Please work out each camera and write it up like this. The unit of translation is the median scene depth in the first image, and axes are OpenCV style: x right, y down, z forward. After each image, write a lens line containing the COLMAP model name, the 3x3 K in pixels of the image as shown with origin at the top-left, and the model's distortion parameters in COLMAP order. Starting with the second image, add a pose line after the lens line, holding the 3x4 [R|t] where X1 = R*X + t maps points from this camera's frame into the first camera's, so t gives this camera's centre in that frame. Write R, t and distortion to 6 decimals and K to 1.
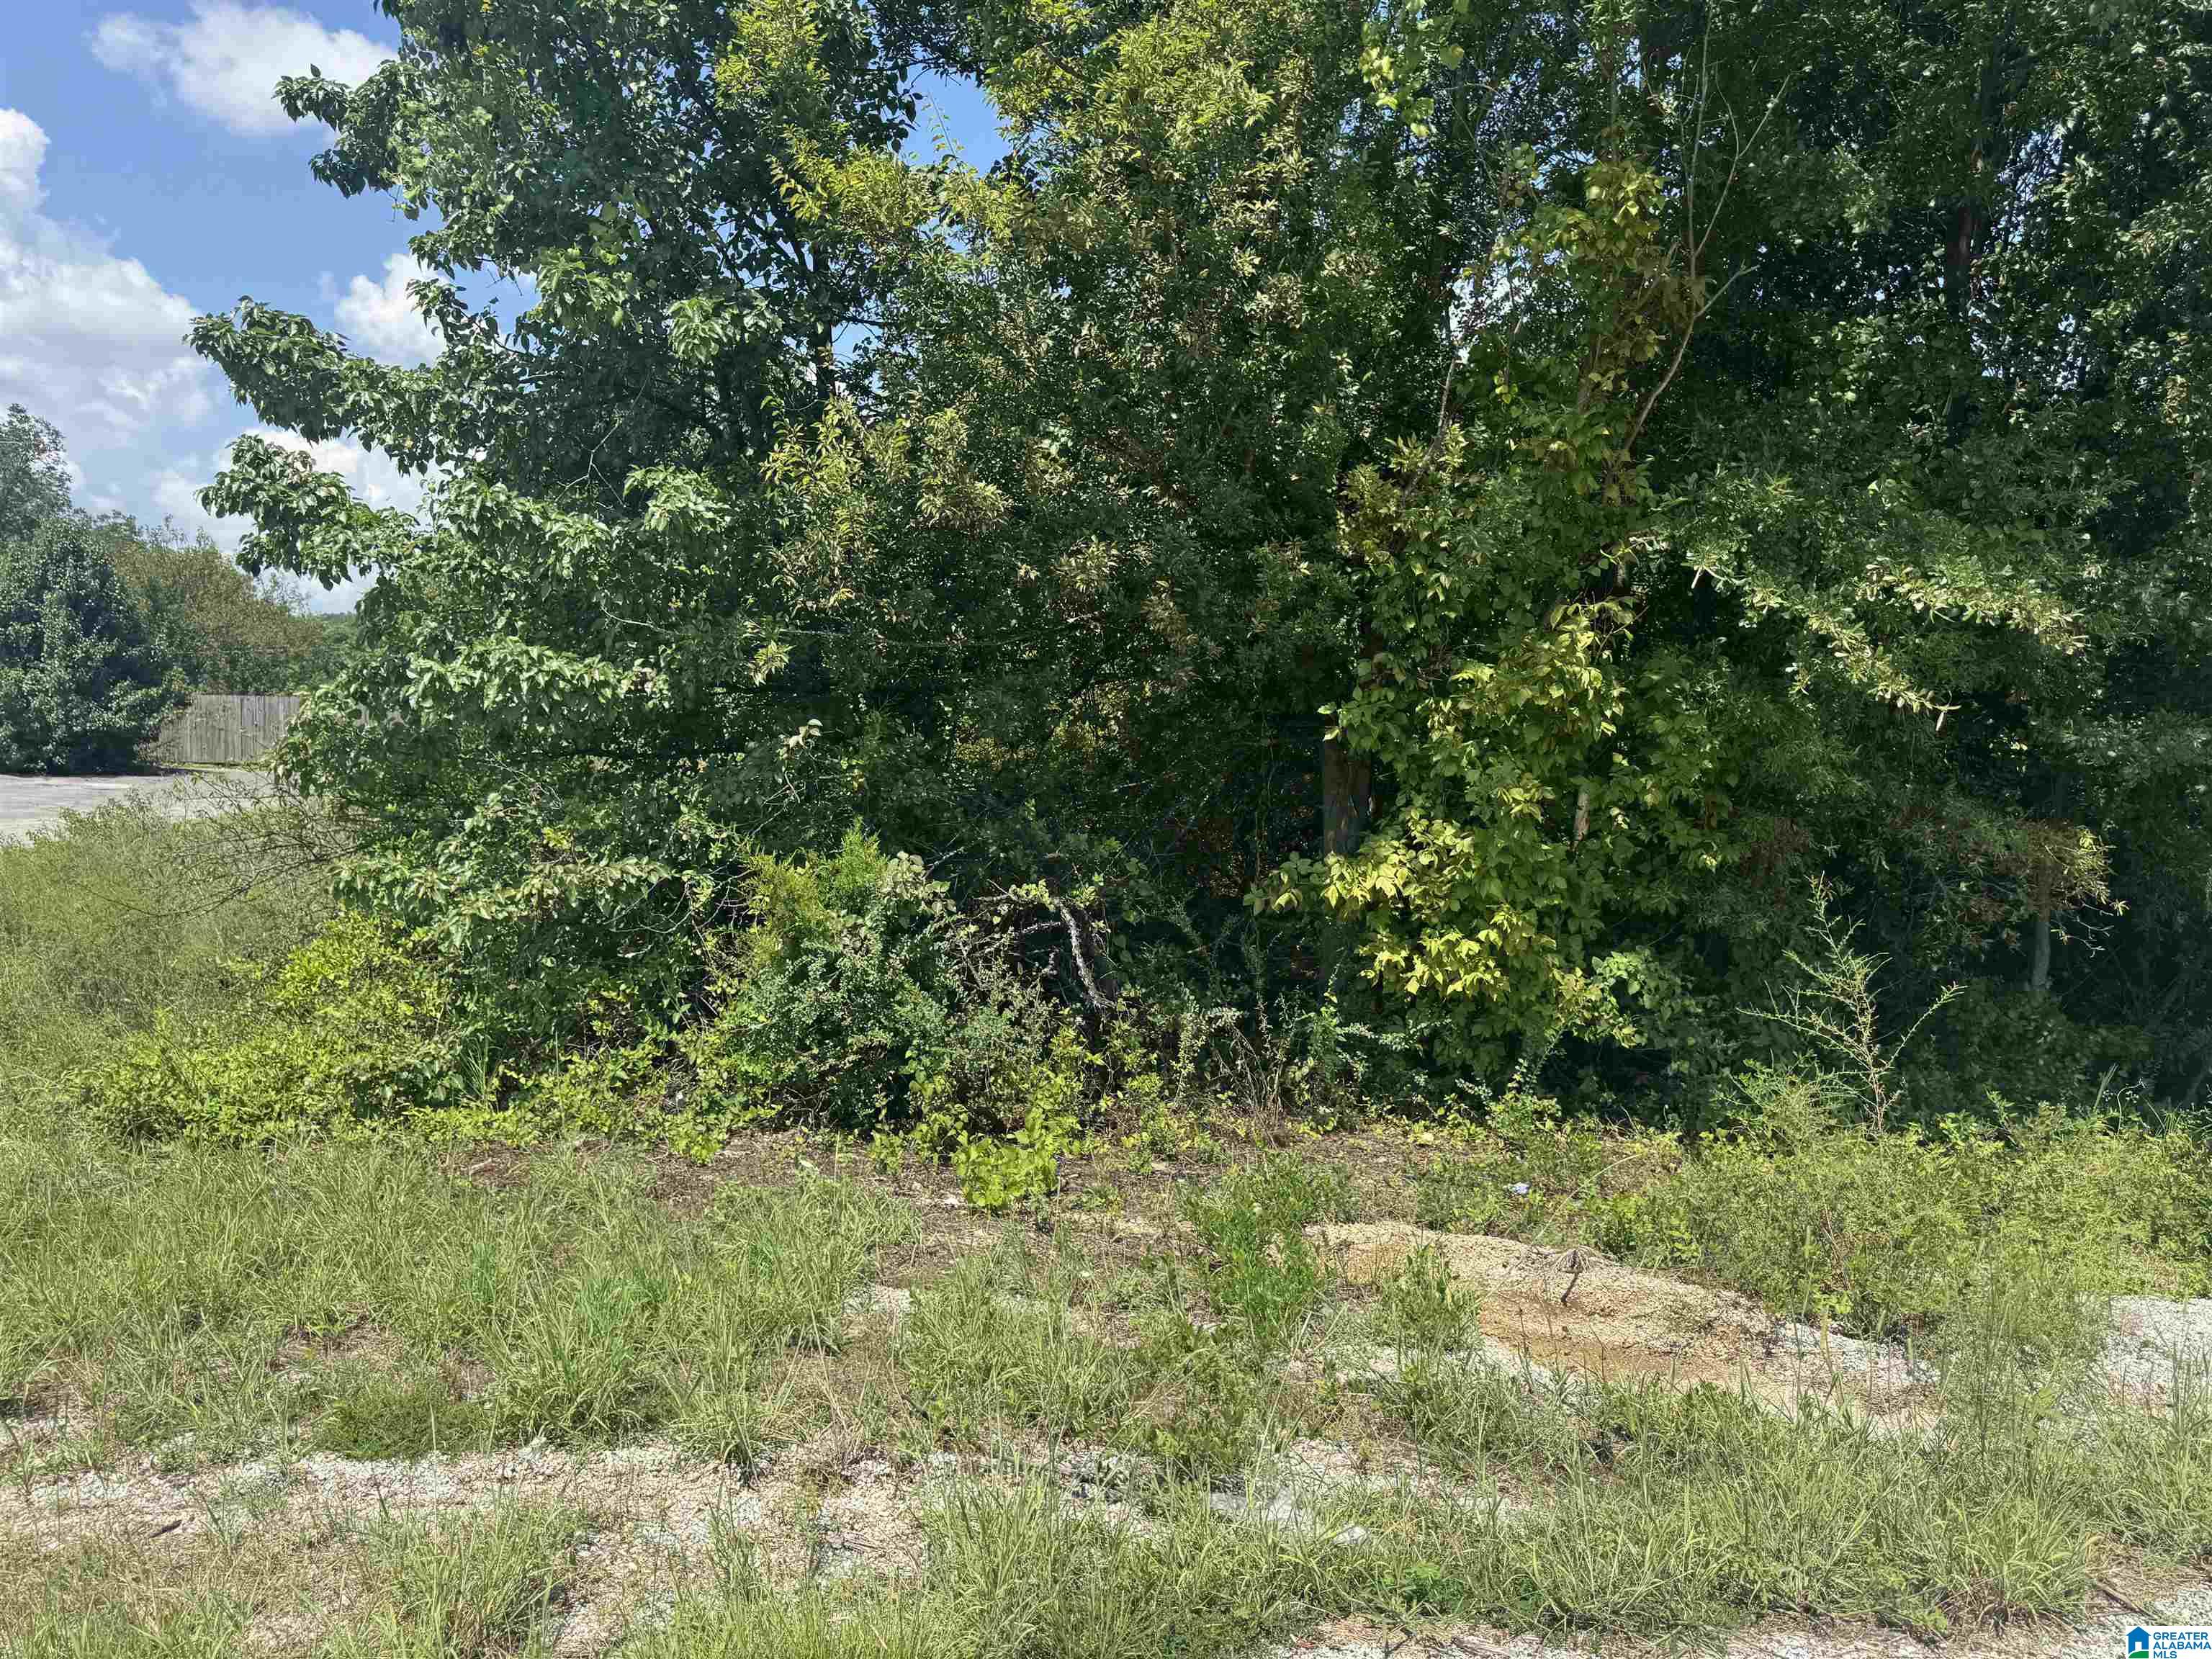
lens RADIAL K [[1547.6, 0, 1105.0], [0, 1547.6, 831.0], [0, 0, 1]] dist [0.064832, -0.085984]
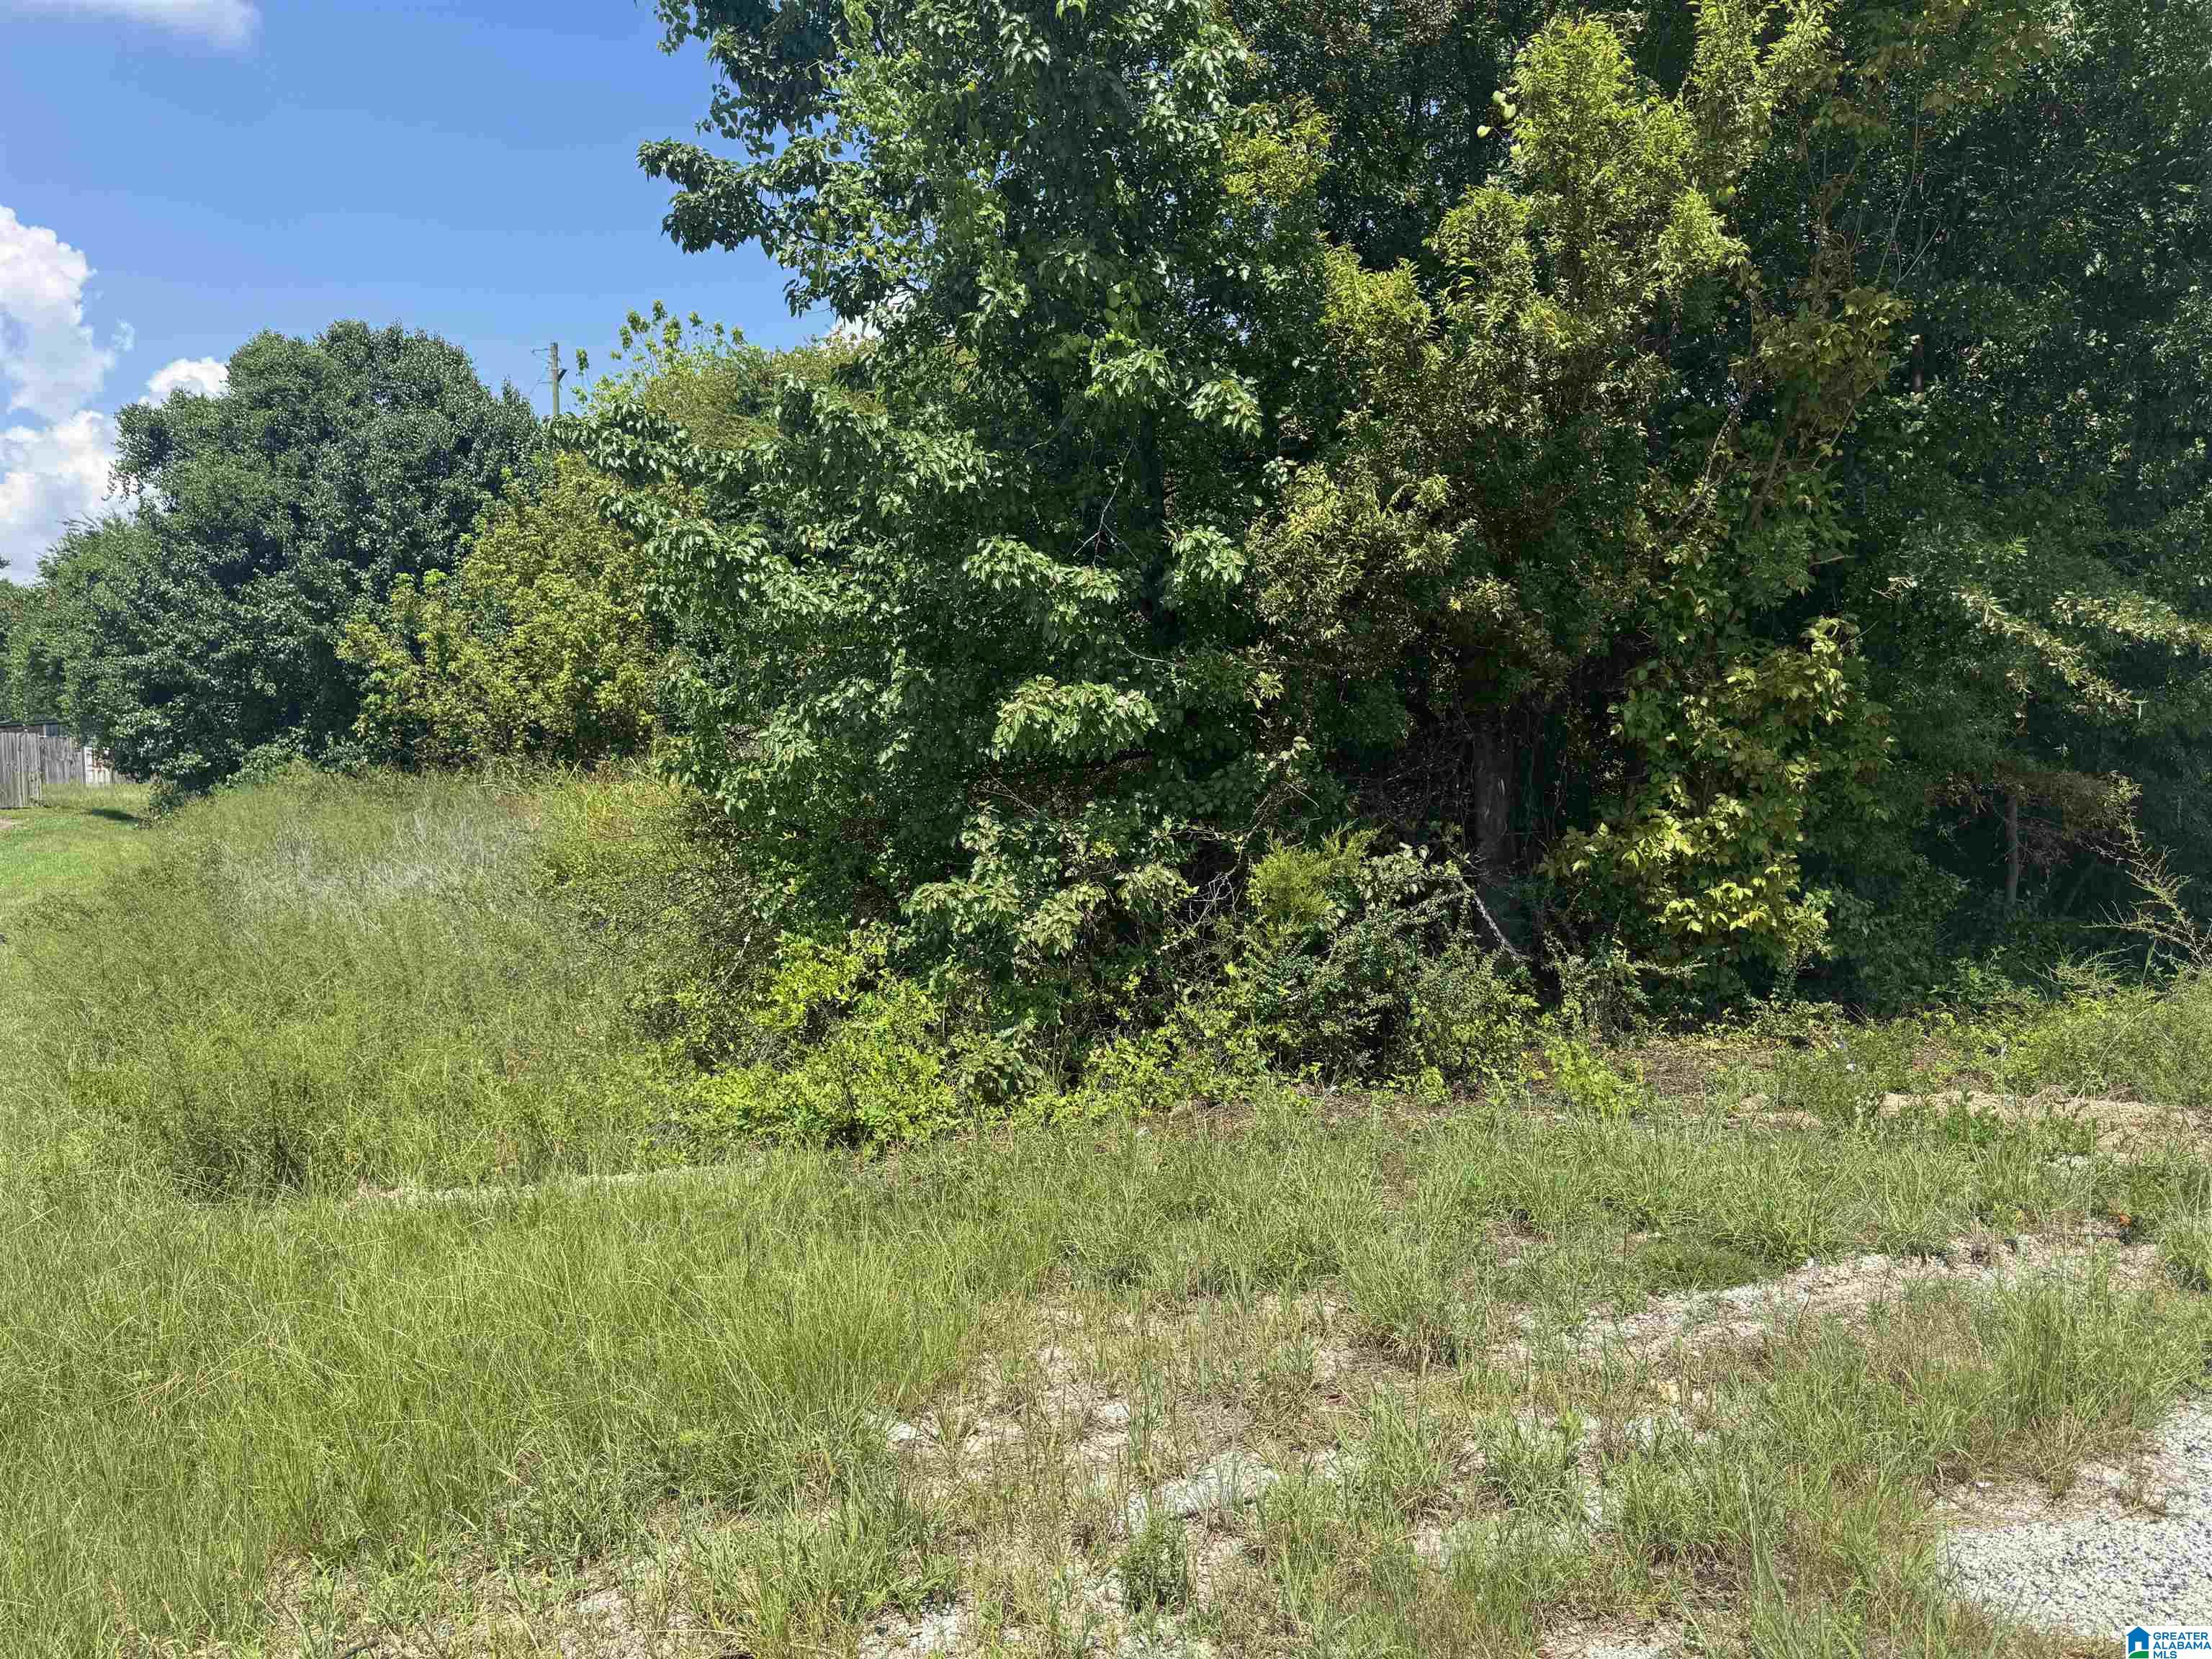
lens RADIAL K [[1547.6, 0, 1114.1], [0, 1547.6, 830.1], [0, 0, 1]] dist [0.064832, -0.085984]
pose [[0.960972, -0.060032, 0.270053, -0.599118], [0.058365, 0.998194, 0.014208, -0.023451], [-0.270418, 0.002108, 0.962741, -0.086750]]
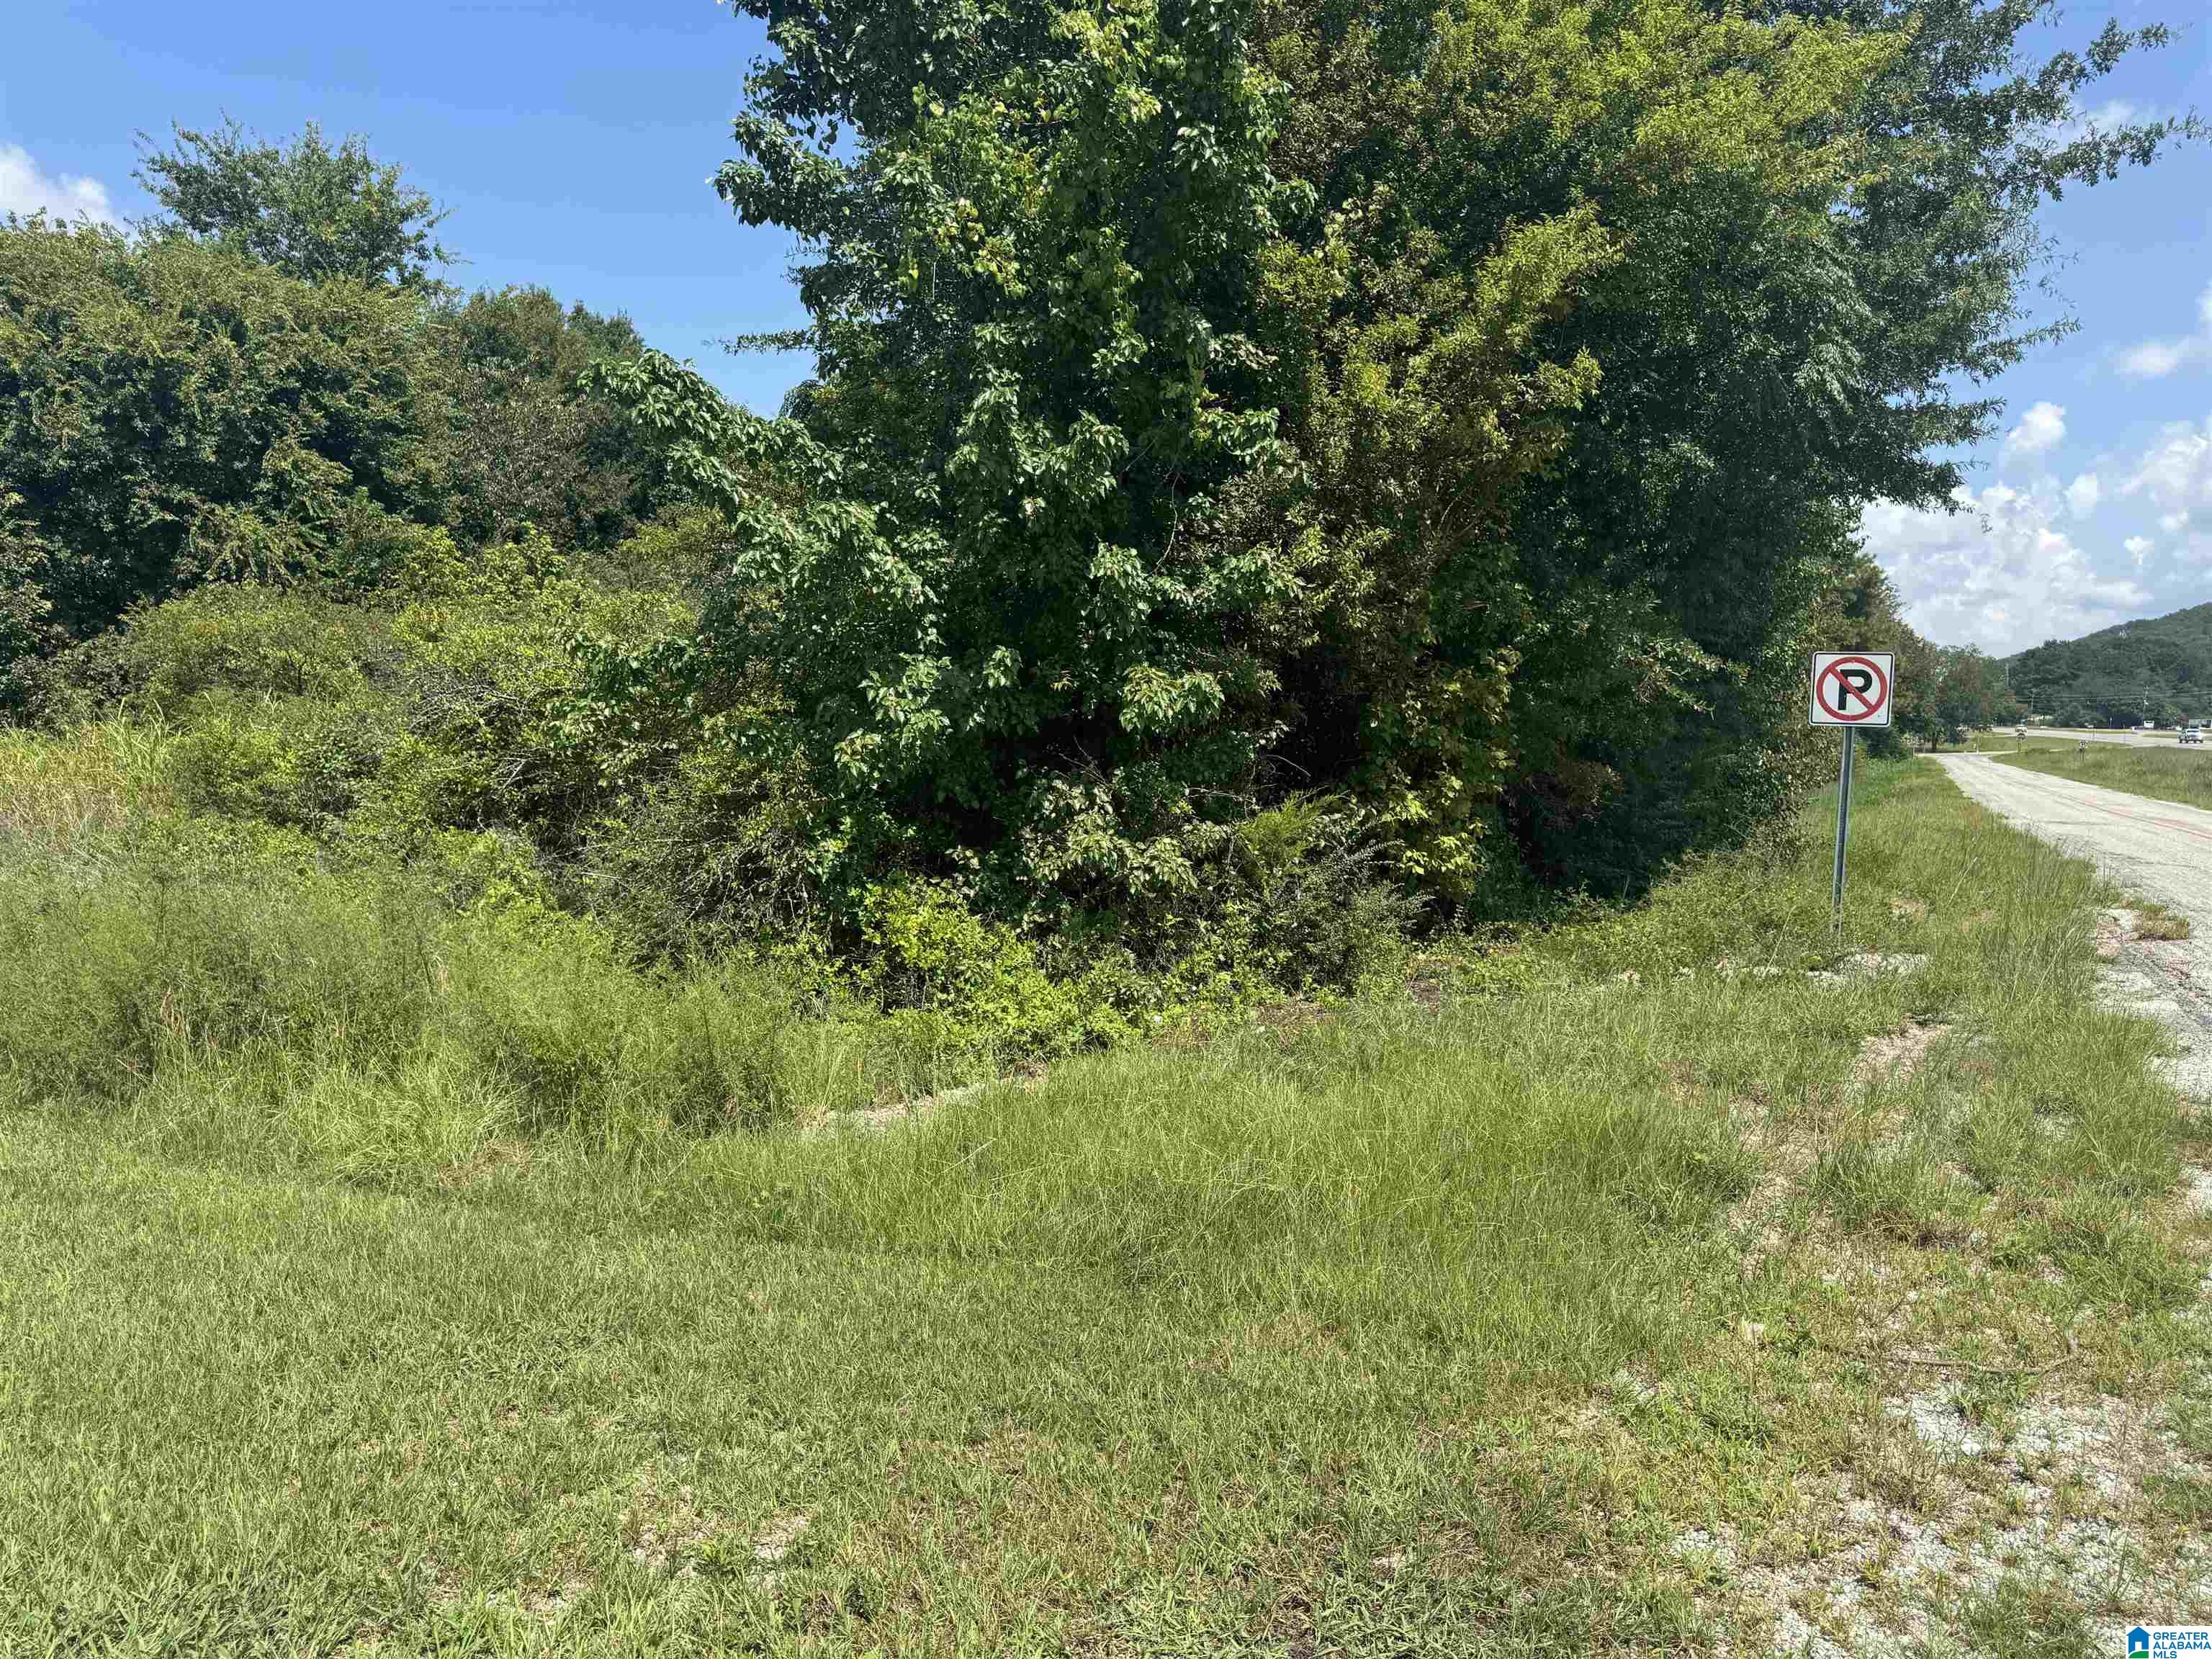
lens RADIAL K [[1547.6, 0, 1098.6], [0, 1547.6, 829.6], [0, 0, 1]] dist [0.064832, -0.085984]
pose [[0.678733, -0.065956, 0.731418, -1.307085], [0.045118, 0.997822, 0.048111, -0.042824], [-0.732998, 0.000345, 0.680231, 0.100814]]
